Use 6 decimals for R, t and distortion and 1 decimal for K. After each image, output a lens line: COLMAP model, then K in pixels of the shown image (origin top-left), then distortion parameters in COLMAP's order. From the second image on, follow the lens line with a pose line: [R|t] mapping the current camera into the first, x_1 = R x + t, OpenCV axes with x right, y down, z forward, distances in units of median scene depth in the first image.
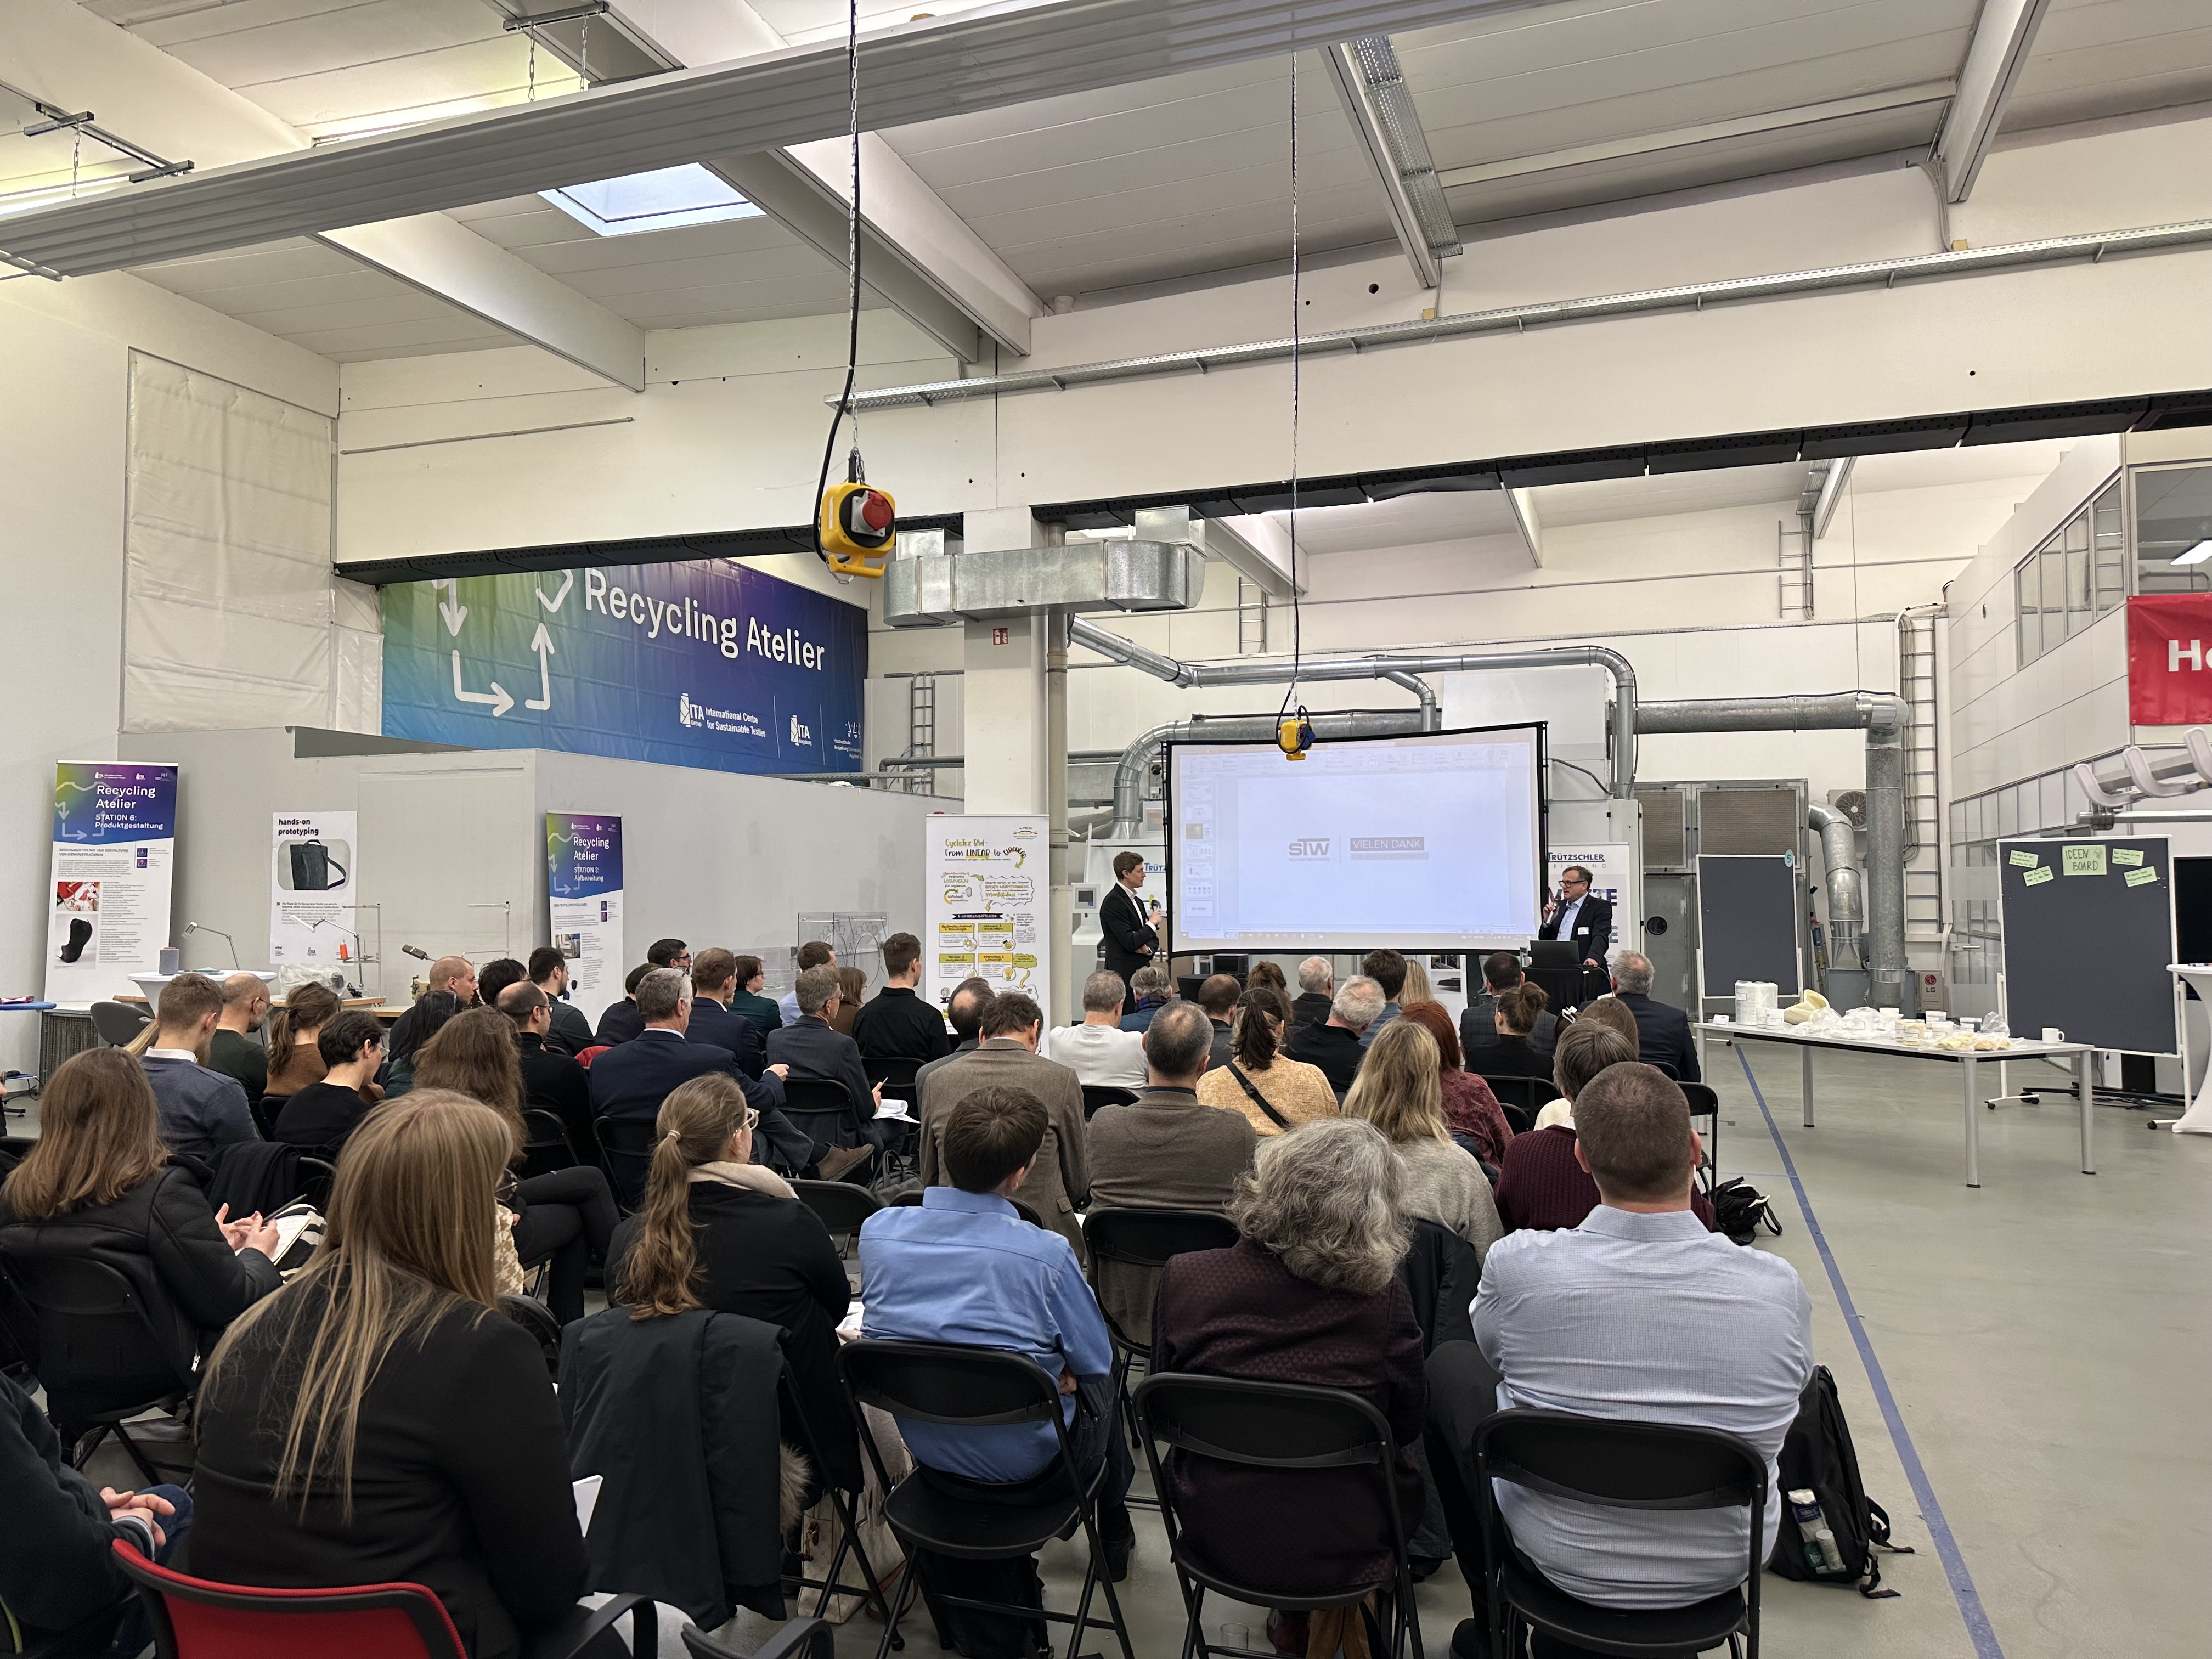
lens RADIAL K [[1551.5, 0, 1102.2], [0, 1551.5, 834.9], [0, 0, 1]] dist [0.063215, -0.074588]
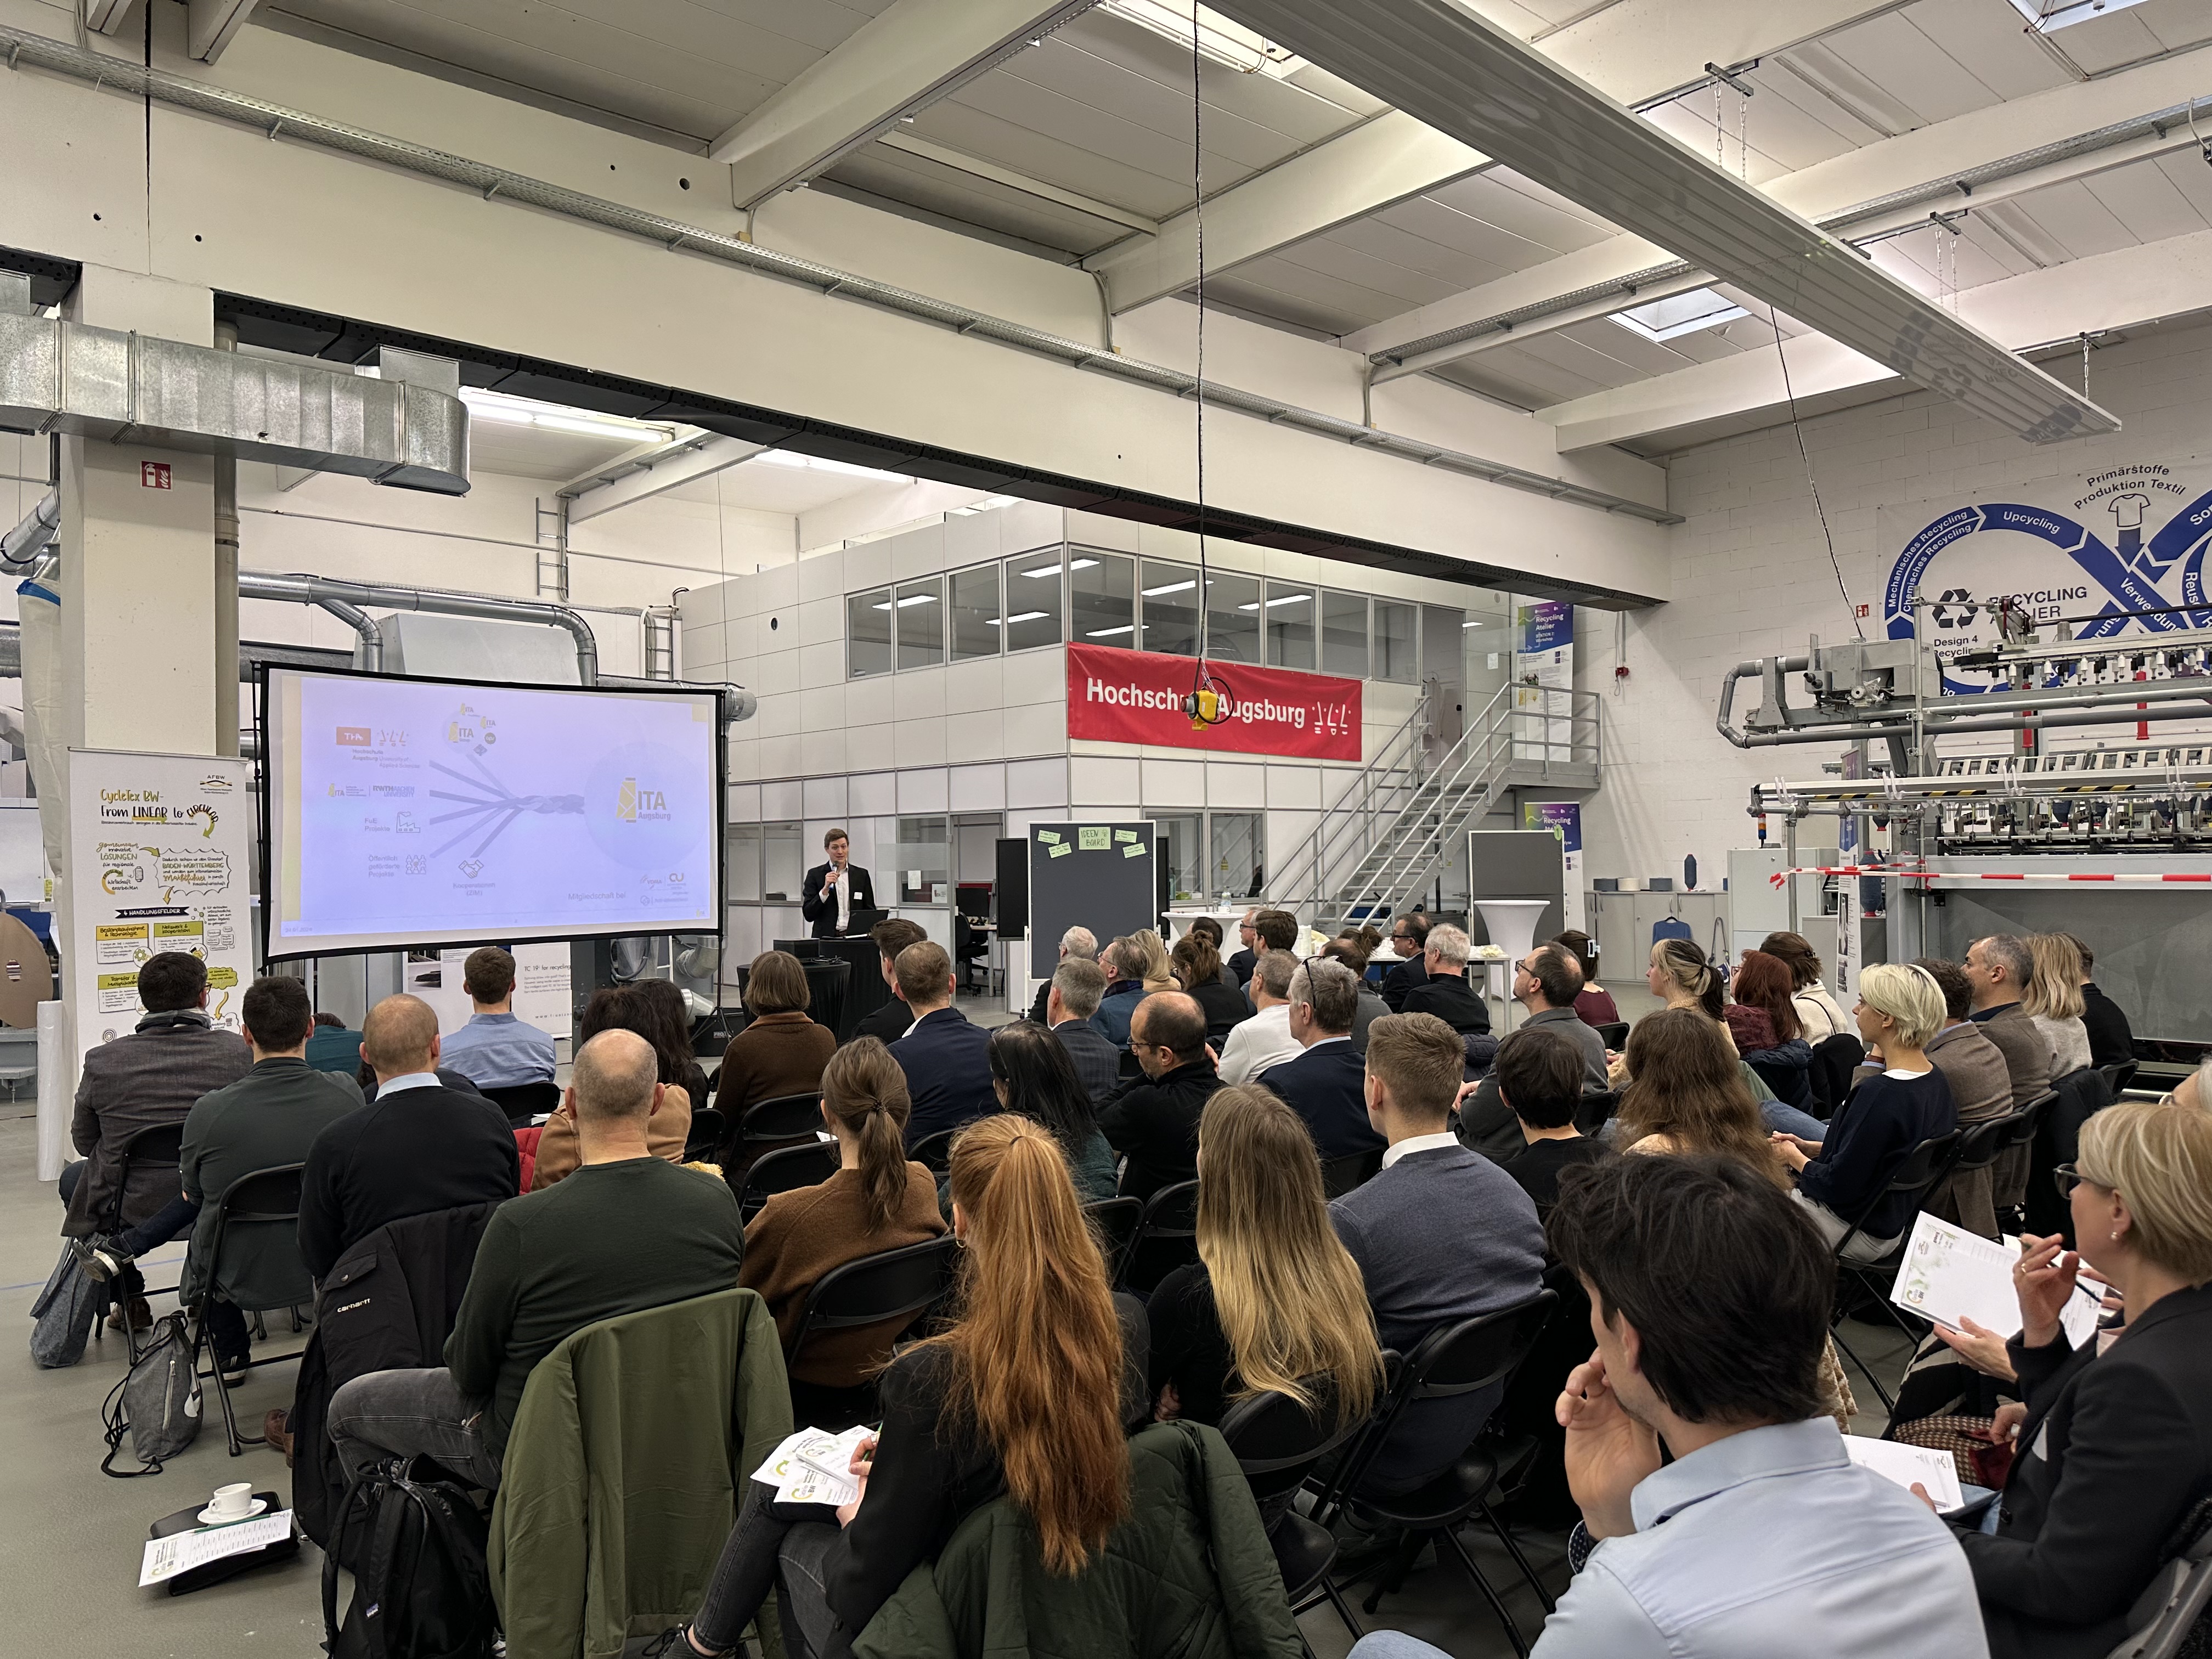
lens RADIAL K [[1551.5, 0, 1113.0], [0, 1551.5, 847.6], [0, 0, 1]] dist [0.063215, -0.074588]
pose [[0.447414, 0.003992, 0.894318, -0.485622], [-0.020746, 0.999767, 0.005916, 0.014190], [-0.894086, -0.021200, 0.447393, 0.365366]]
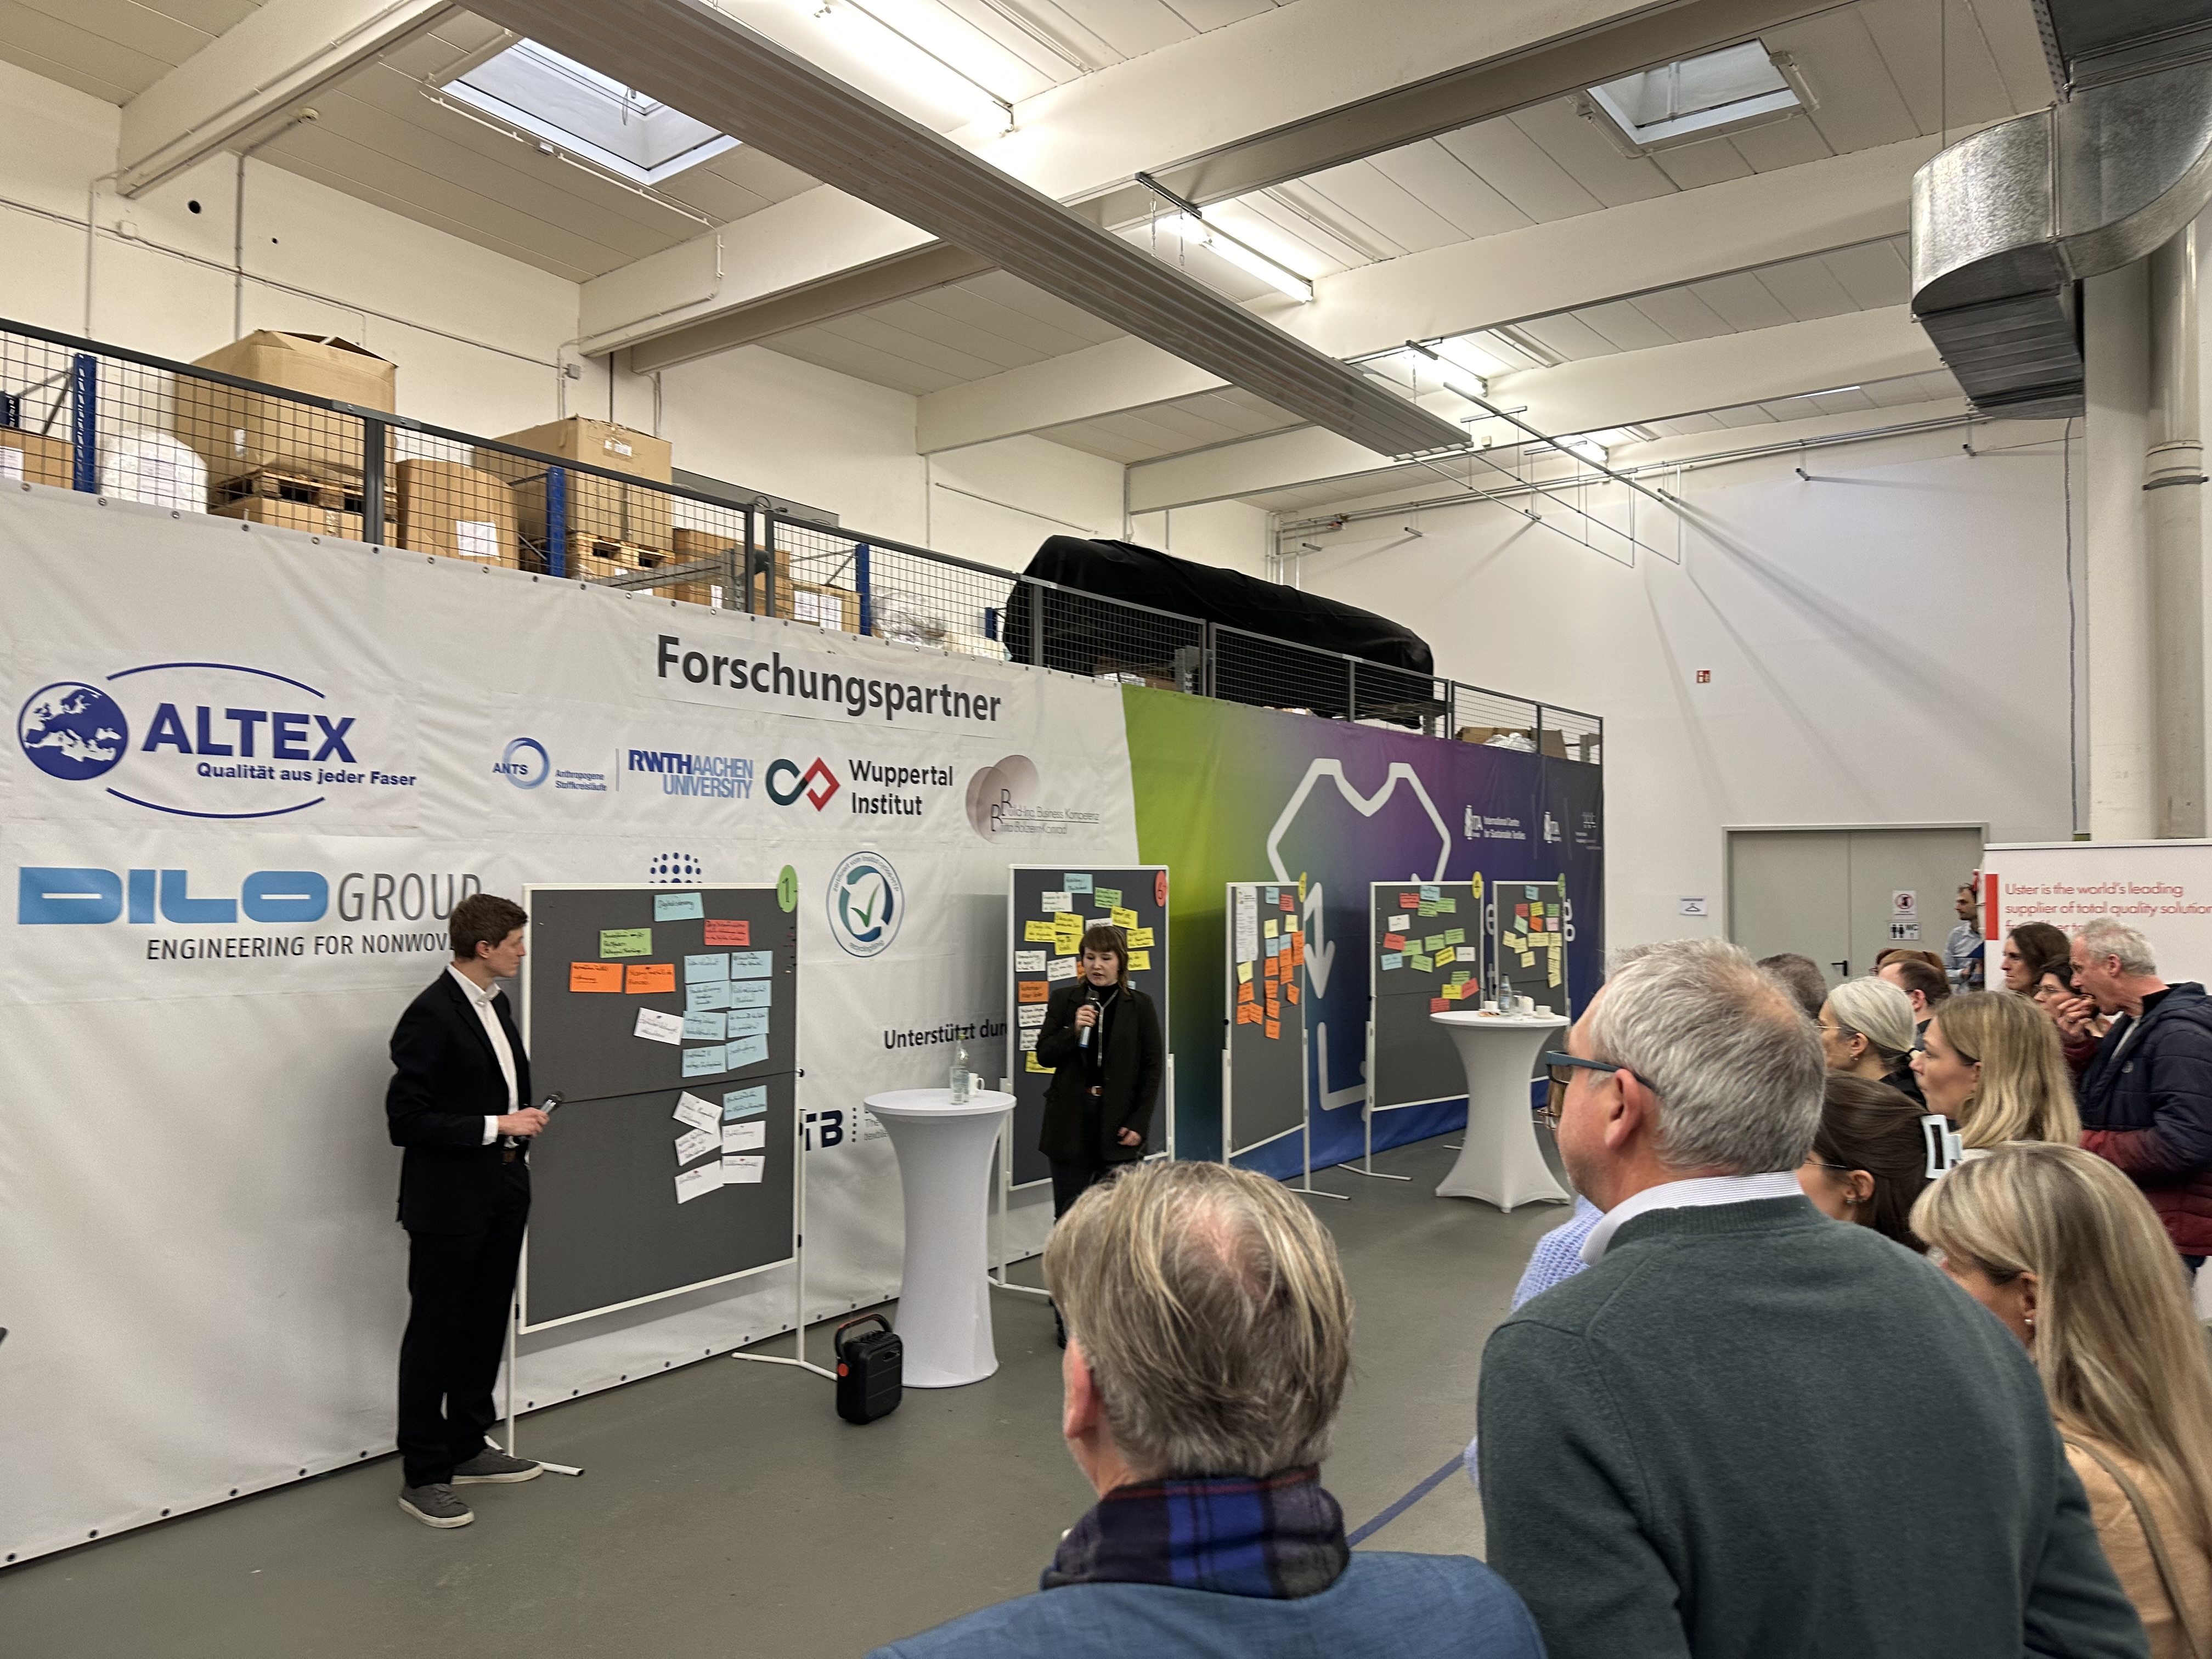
lens RADIAL K [[1551.5, 0, 1107.6], [0, 1551.5, 833.3], [0, 0, 1]] dist [0.063215, -0.074588]
pose [[-0.284184, -0.037215, -0.958047, 1.328676], [0.034455, 0.998205, -0.048996, -0.049684], [0.958150, -0.046933, -0.282392, 1.767351]]
